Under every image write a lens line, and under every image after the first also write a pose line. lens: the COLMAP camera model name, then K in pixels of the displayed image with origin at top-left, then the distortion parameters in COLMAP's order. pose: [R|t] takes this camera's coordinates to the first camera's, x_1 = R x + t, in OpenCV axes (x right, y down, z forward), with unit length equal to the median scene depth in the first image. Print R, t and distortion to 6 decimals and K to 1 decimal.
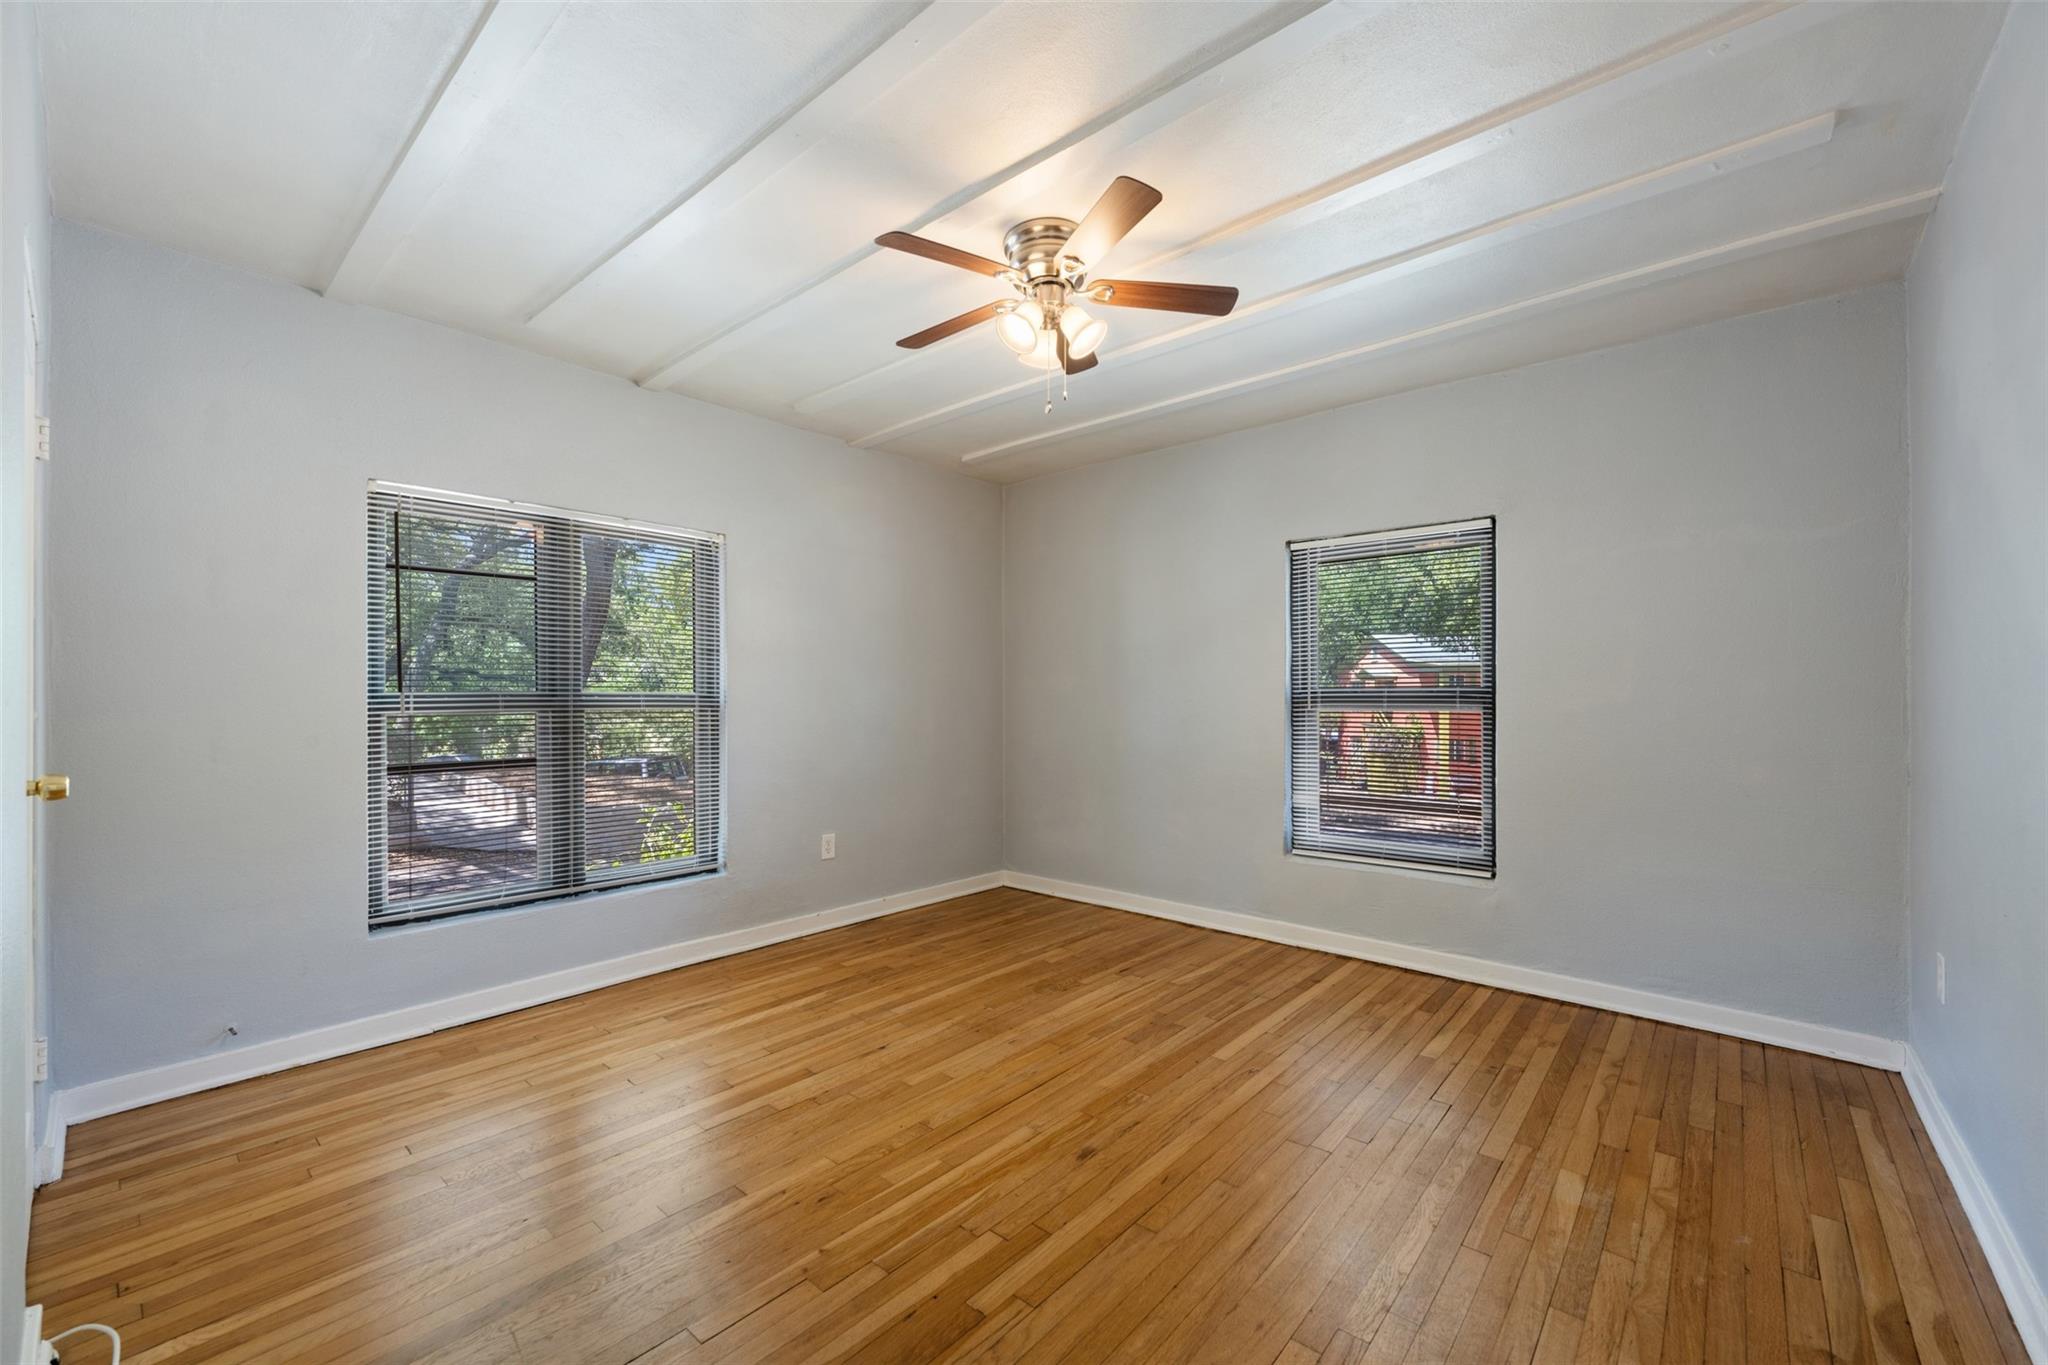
lens RADIAL K [[821.6, 0, 1030.9], [0, 821.6, 697.4], [0, 0, 1]] dist [0.000180, 0.000067]
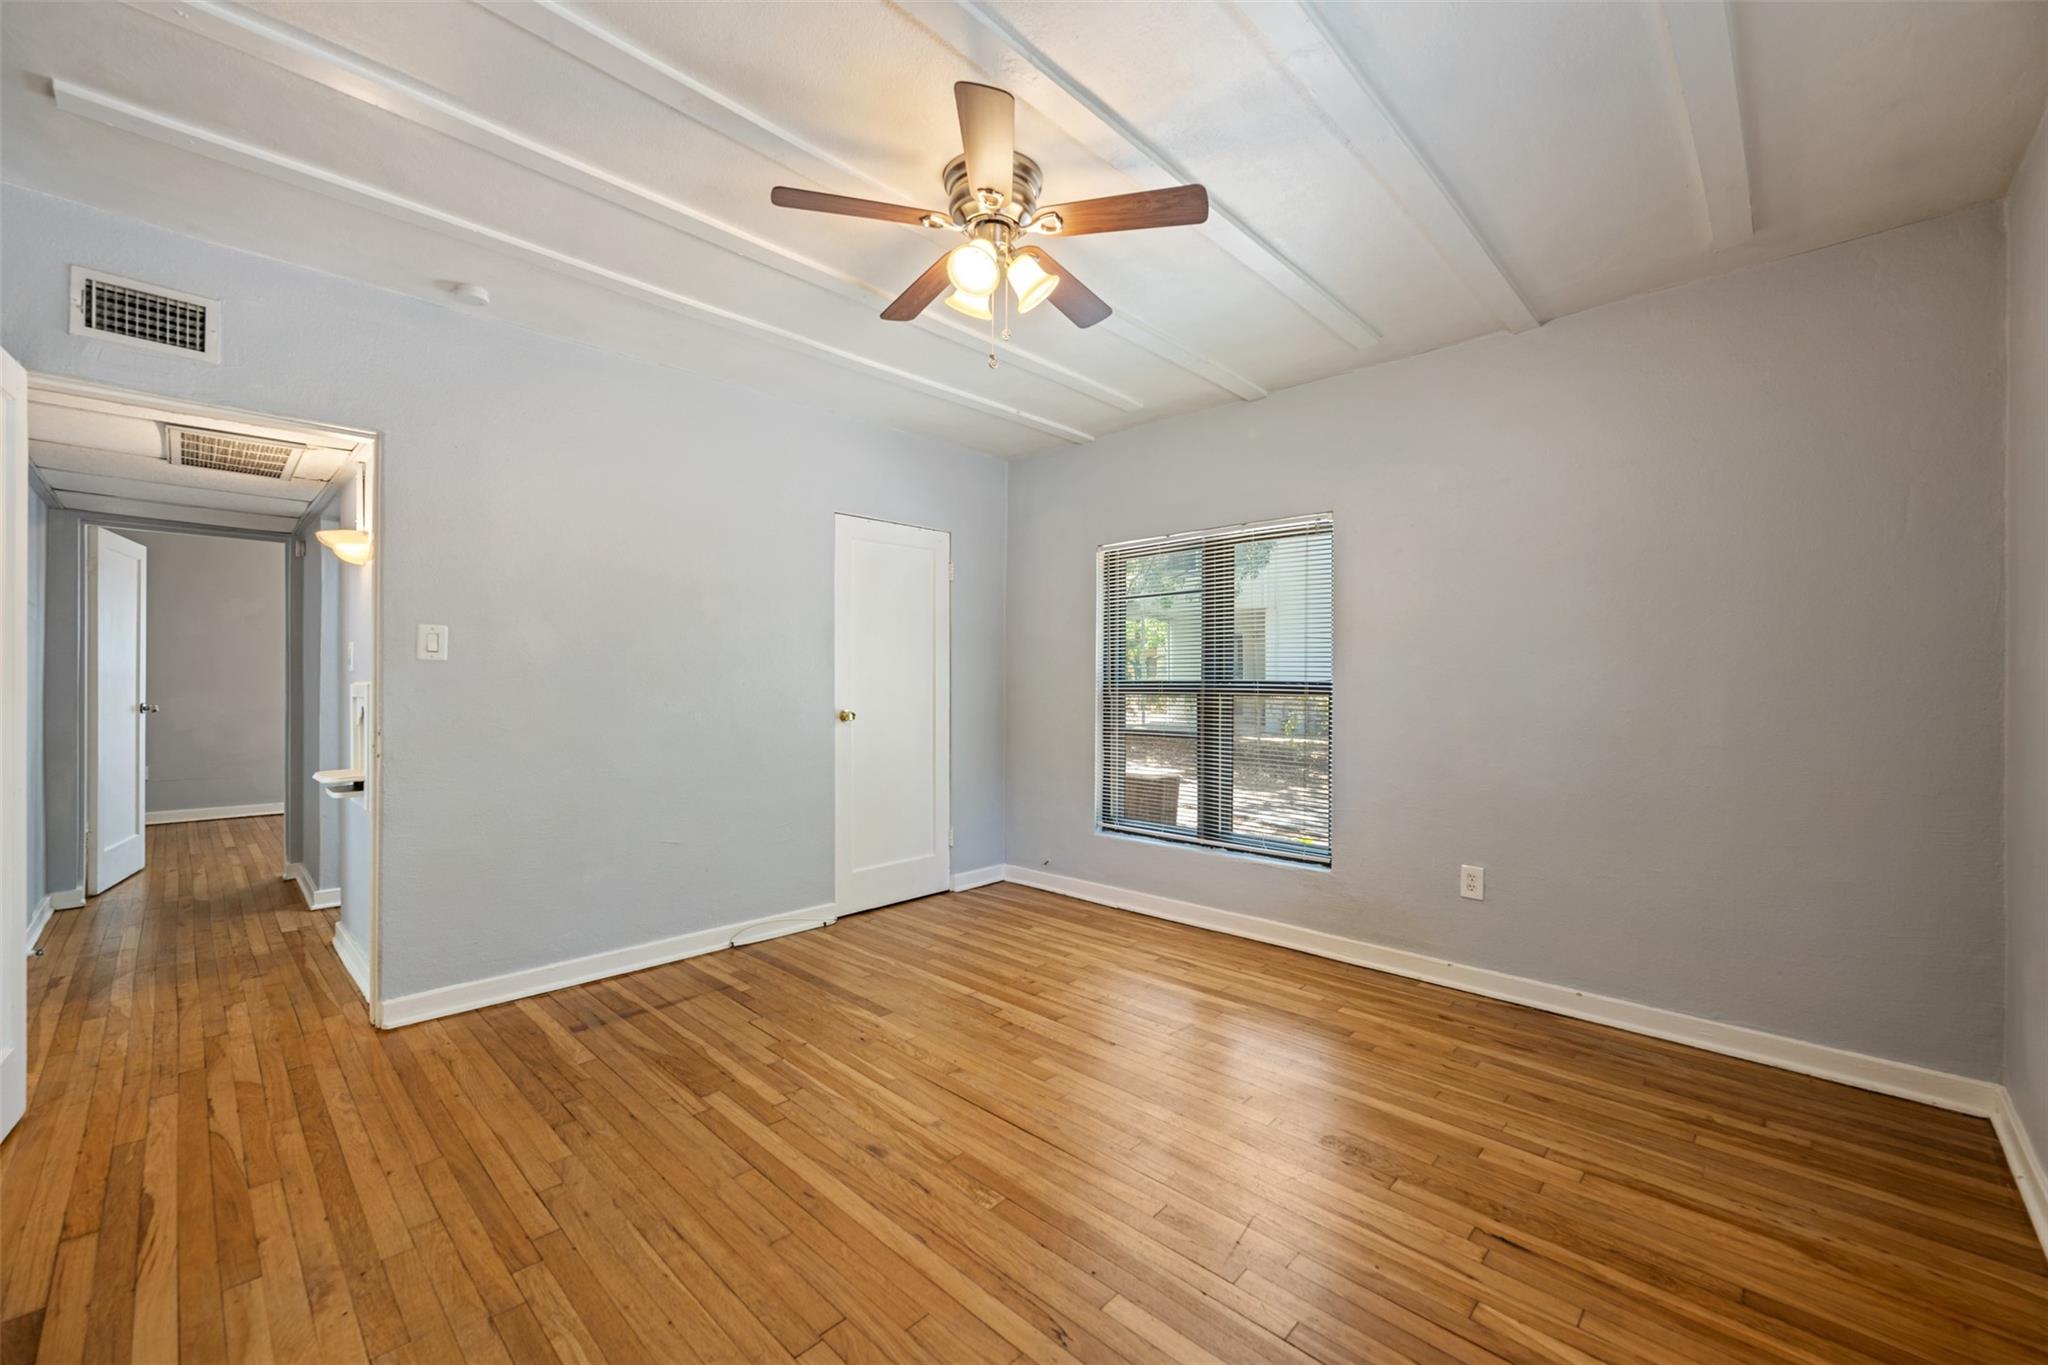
lens RADIAL K [[822.3, 0, 1024.0], [0, 822.3, 682.5], [0, 0, 1]] dist [0.000008, -0.000077]
pose [[-0.058669, 0.001191, -0.998277, 0.706984], [-0.002003, 0.999997, 0.001311, -0.003031], [0.998276, 0.002077, -0.058666, 0.842112]]
